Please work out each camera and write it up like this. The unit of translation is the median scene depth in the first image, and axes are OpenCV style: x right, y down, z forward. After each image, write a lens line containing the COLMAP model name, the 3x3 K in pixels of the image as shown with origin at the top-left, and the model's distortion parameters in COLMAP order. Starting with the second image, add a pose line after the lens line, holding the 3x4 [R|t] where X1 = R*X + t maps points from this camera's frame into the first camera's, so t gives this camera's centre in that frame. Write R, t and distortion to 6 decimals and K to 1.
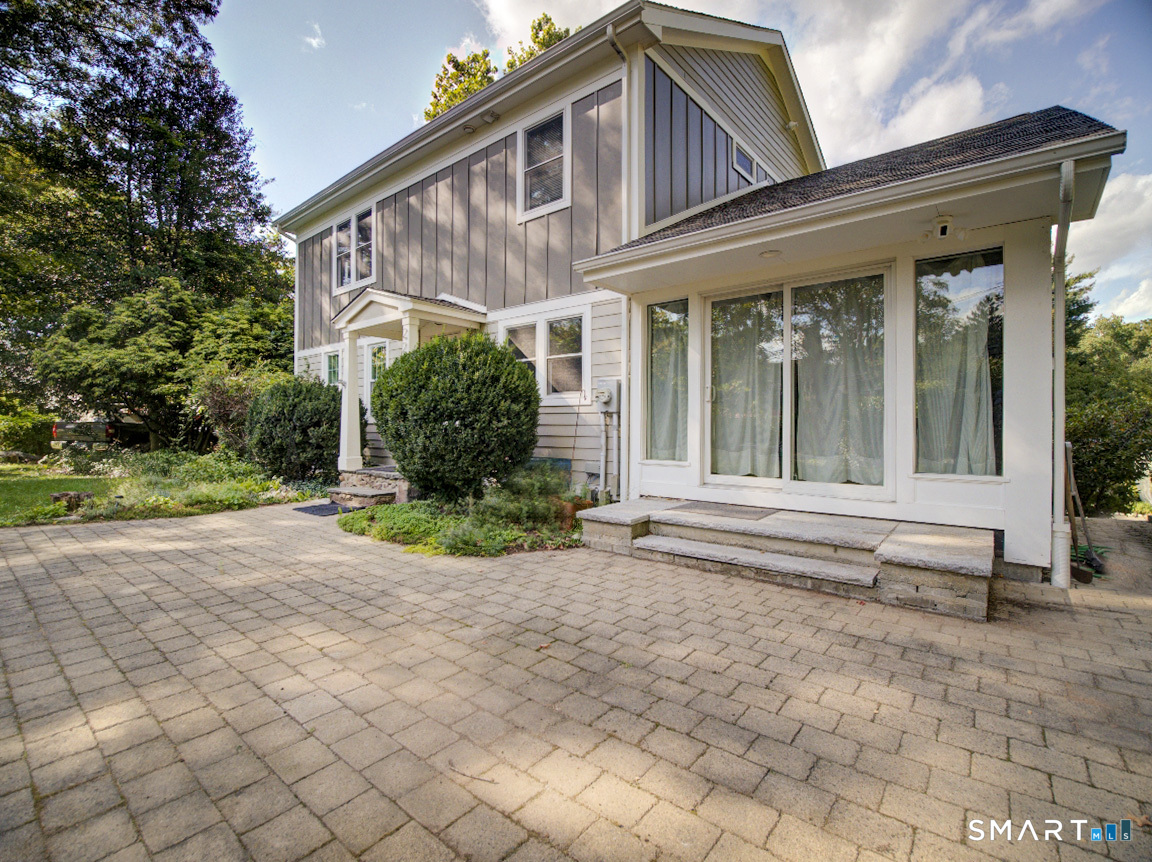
lens RADIAL K [[535.9, 0, 576.3], [0, 535.9, 428.9], [0, 0, 1]] dist [-0.011960, -0.002485]
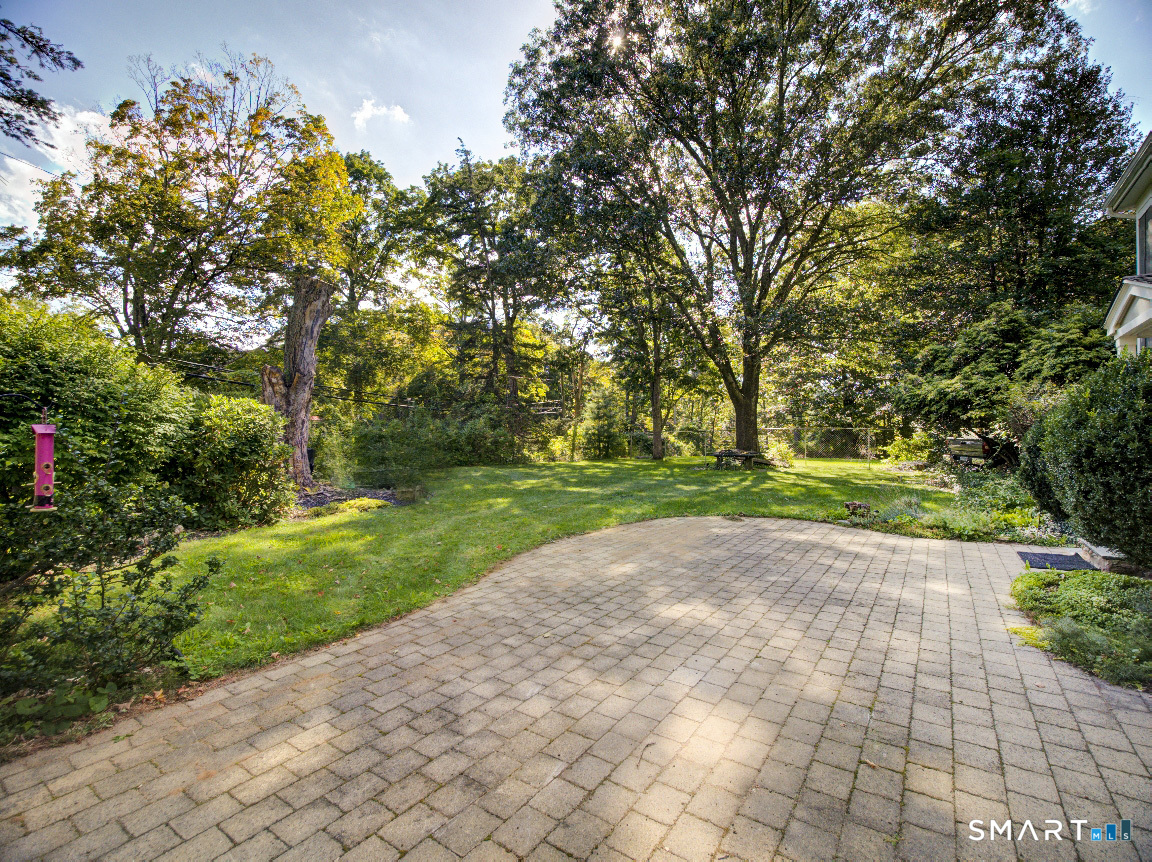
lens RADIAL K [[535.9, 0, 576.6], [0, 535.9, 432.1], [0, 0, 1]] dist [-0.011960, -0.002485]
pose [[0.055208, -0.002050, -0.998473, 0.230794], [-0.000746, 0.999998, -0.002095, -0.035890], [0.998475, 0.000860, 0.055207, 0.148750]]
